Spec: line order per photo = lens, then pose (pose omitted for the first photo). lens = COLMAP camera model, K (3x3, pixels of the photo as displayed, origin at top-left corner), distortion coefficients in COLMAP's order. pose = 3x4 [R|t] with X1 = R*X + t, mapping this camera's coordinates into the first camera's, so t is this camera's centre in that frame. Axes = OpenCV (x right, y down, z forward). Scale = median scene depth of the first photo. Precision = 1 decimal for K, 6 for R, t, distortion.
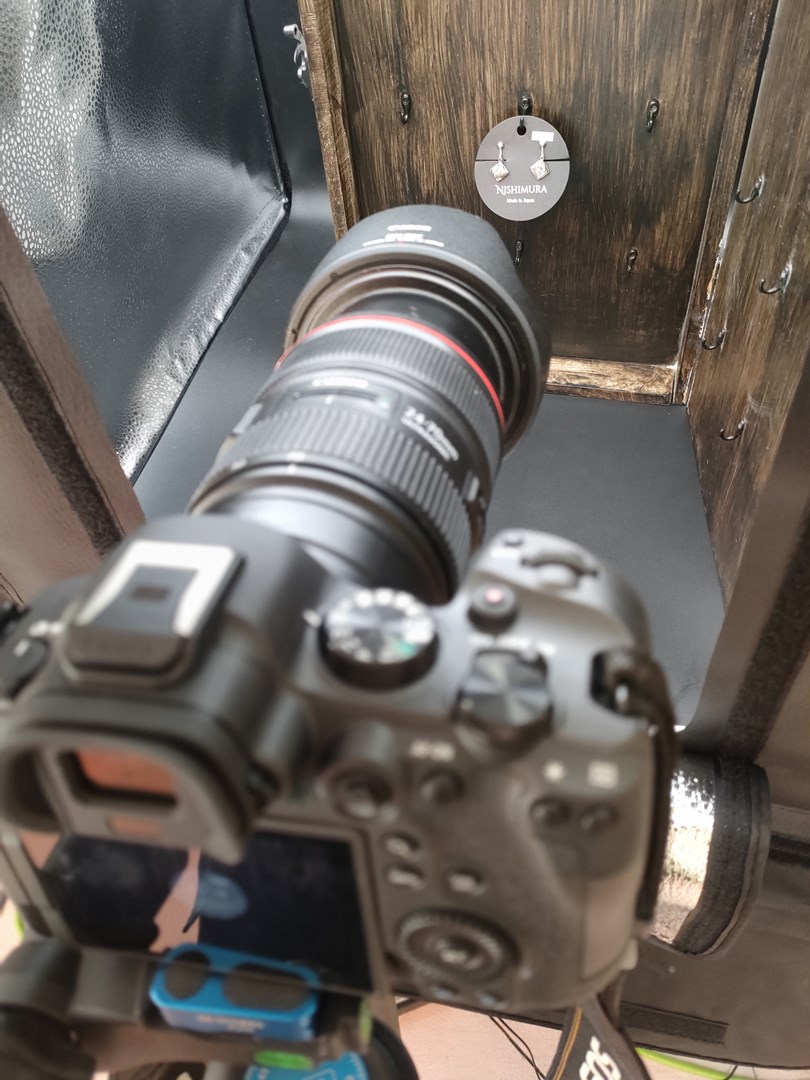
lens RADIAL K [[878.0, 0, 405.2], [0, 878.0, 520.5], [0, 0, 1]] dist [0.004850, -0.183381]
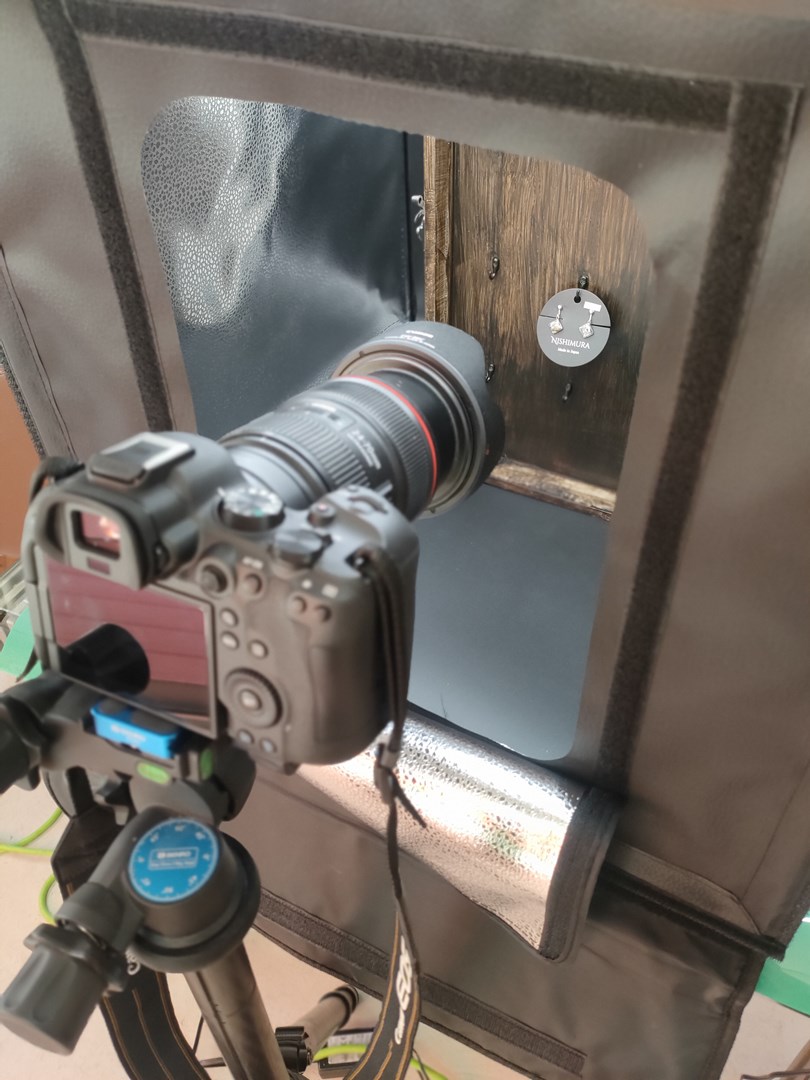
lens RADIAL K [[846.1, 0, 405.0], [0, 846.1, 540.0], [0, 0, 1]] dist [-0.191192, 0.001151]
pose [[0.963579, 0.214333, -0.159928, 0.164417], [-0.232834, 0.966560, -0.107472, 0.088883], [0.131546, 0.140794, 0.981261, -0.185554]]
